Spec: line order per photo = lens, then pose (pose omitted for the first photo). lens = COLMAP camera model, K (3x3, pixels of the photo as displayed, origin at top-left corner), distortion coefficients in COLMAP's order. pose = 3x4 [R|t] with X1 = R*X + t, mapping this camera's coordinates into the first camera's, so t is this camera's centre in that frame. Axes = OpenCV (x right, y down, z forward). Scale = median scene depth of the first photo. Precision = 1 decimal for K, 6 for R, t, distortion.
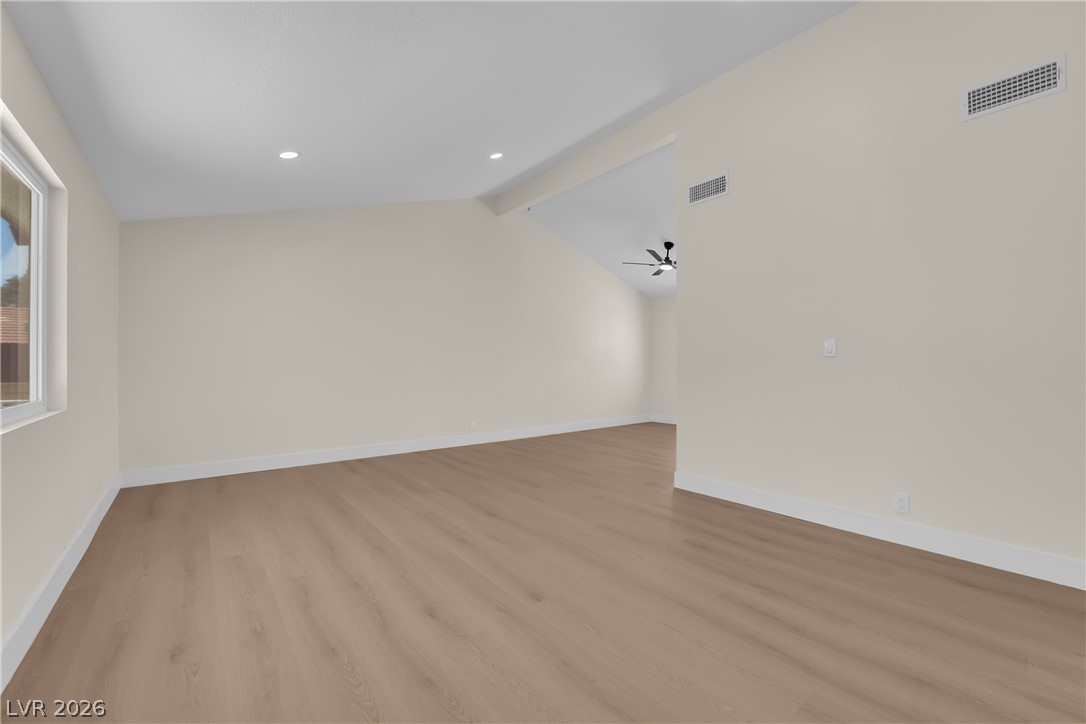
lens RADIAL K [[438.1, 0, 539.2], [0, 438.1, 363.1], [0, 0, 1]] dist [-0.011036, -0.000466]
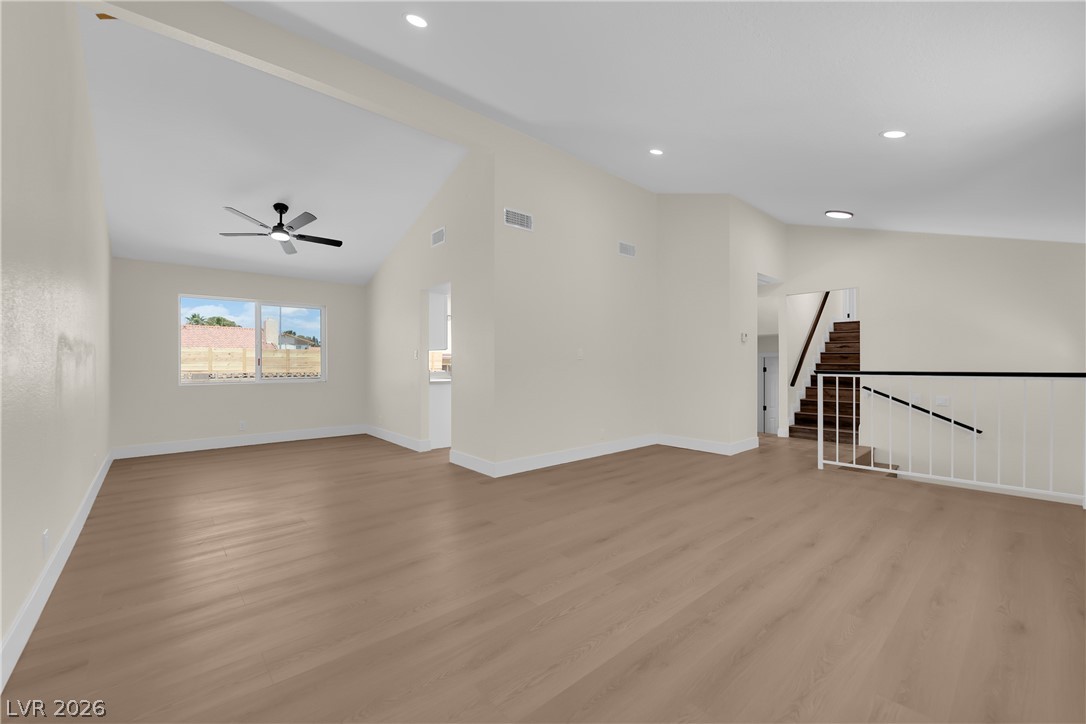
lens RADIAL K [[438.1, 0, 539.2], [0, 438.1, 363.1], [0, 0, 1]] dist [-0.011036, -0.000466]
pose [[-0.046723, -0.002556, 0.998905, -1.239757], [-0.002653, 0.999994, 0.002434, -0.004780], [-0.998904, -0.002537, -0.046730, 1.502834]]
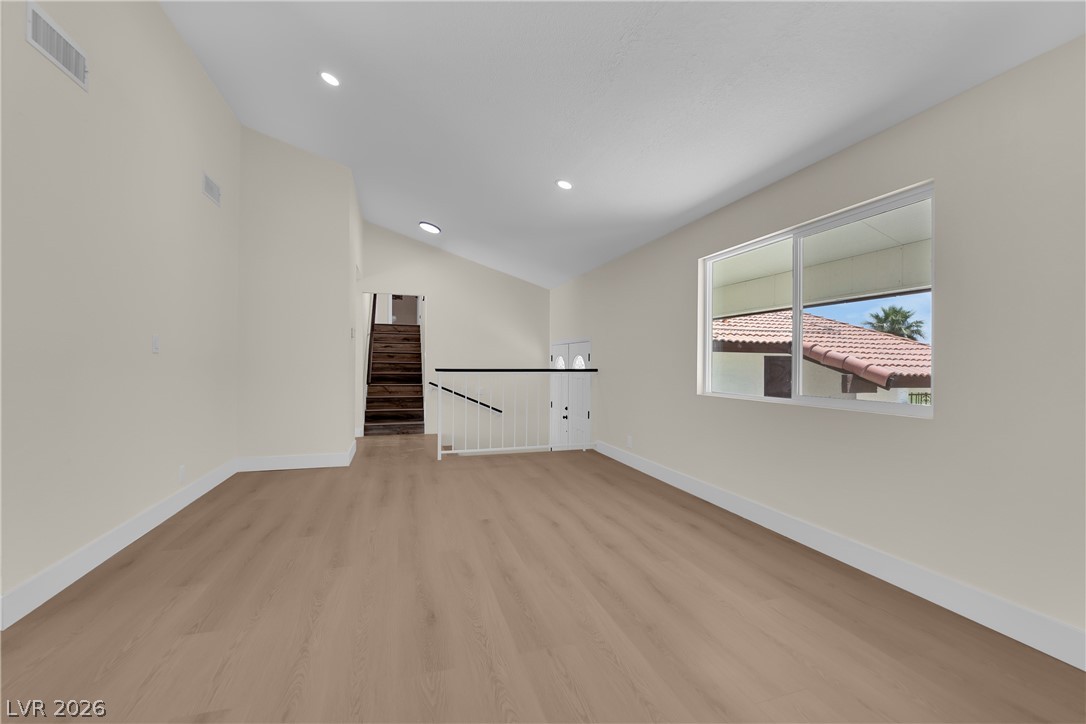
lens RADIAL K [[438.1, 0, 539.2], [0, 438.1, 363.1], [0, 0, 1]] dist [-0.011036, -0.000466]
pose [[-0.931993, -0.010349, 0.362329, -0.588332], [-0.011577, 0.999932, -0.001219, -0.000453], [-0.362292, -0.005330, -0.932049, 1.934556]]
